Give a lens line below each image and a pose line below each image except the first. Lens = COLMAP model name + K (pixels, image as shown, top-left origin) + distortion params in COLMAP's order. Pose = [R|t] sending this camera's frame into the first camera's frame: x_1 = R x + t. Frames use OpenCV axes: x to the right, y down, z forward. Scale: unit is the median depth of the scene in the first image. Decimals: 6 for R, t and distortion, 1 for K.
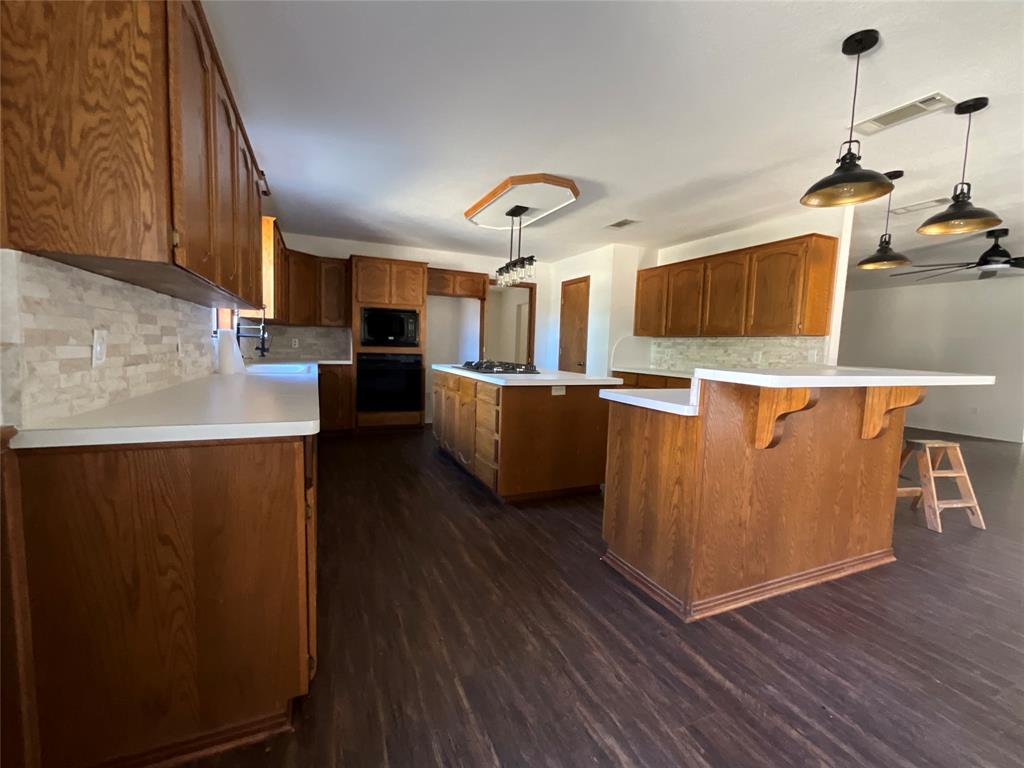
lens RADIAL K [[420.2, 0, 512.0], [0, 420.2, 384.0], [0, 0, 1]] dist [0.000311, -0.000208]
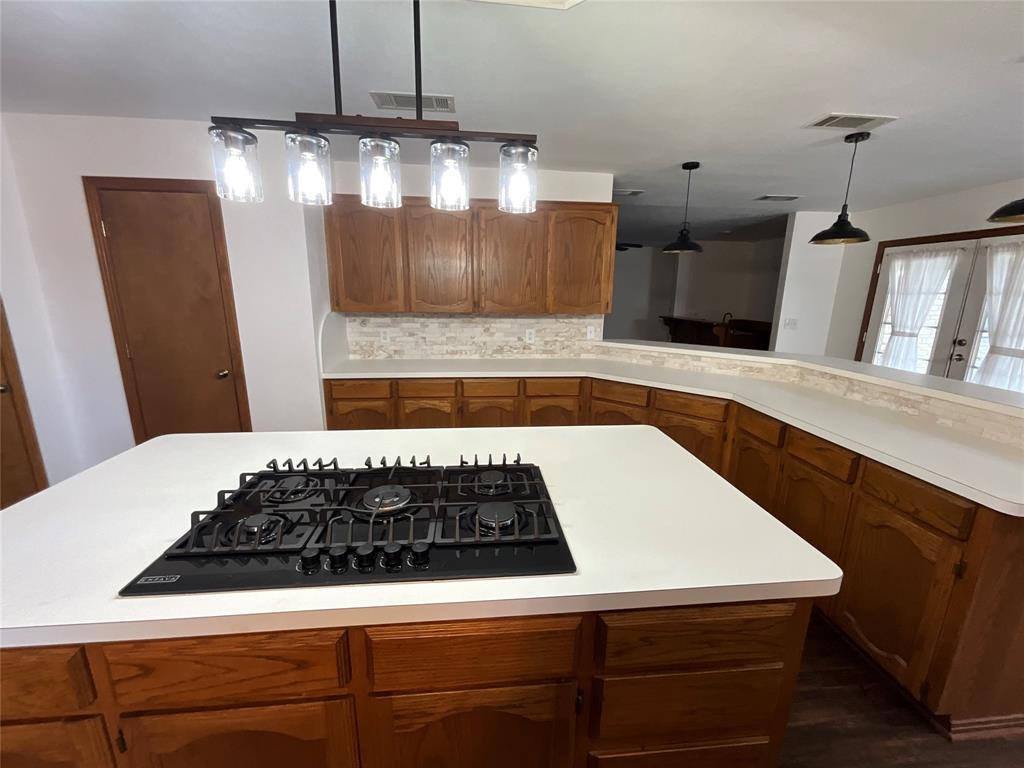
lens RADIAL K [[409.3, 0, 512.0], [0, 409.3, 384.0], [0, 0, 1]] dist [0.000092, 0.000623]
pose [[0.328686, -0.238469, 0.913837, -0.201291], [0.090148, 0.971101, 0.220988, -0.140574], [-0.940127, 0.009745, 0.340685, 0.670884]]
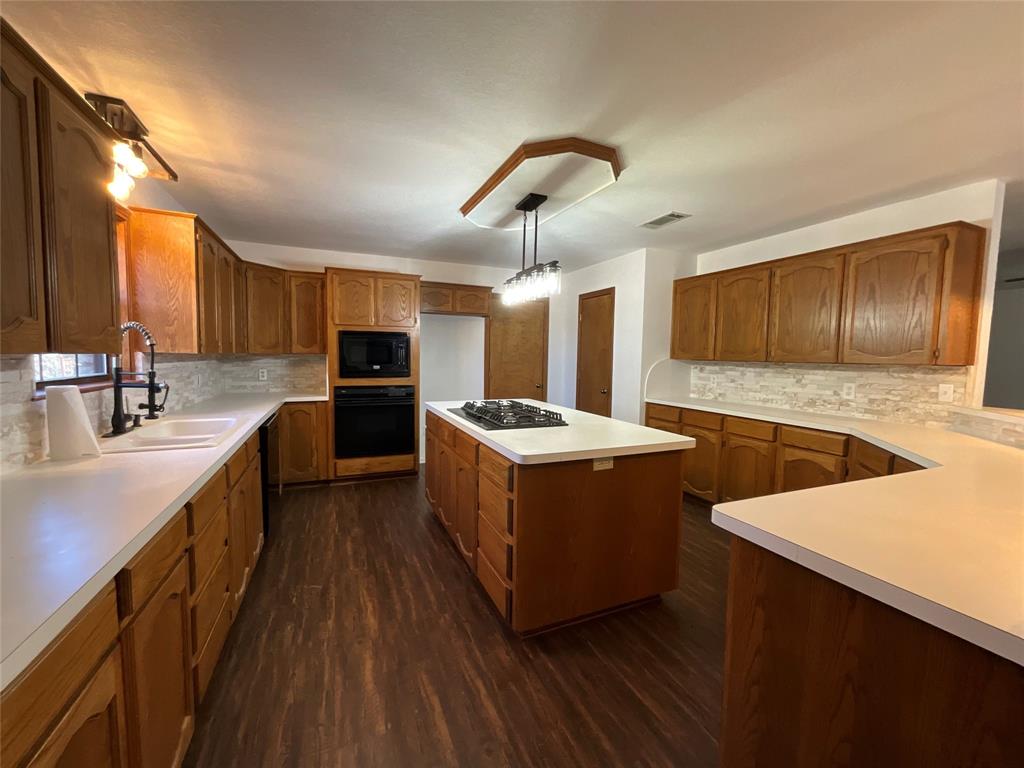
lens RADIAL K [[409.3, 0, 512.0], [0, 409.3, 384.0], [0, 0, 1]] dist [0.000092, 0.000623]
pose [[0.999804, -0.013580, -0.014404, -0.012670], [0.013233, 0.999625, -0.023957, -0.058950], [0.014724, 0.023762, 0.999609, 0.225077]]
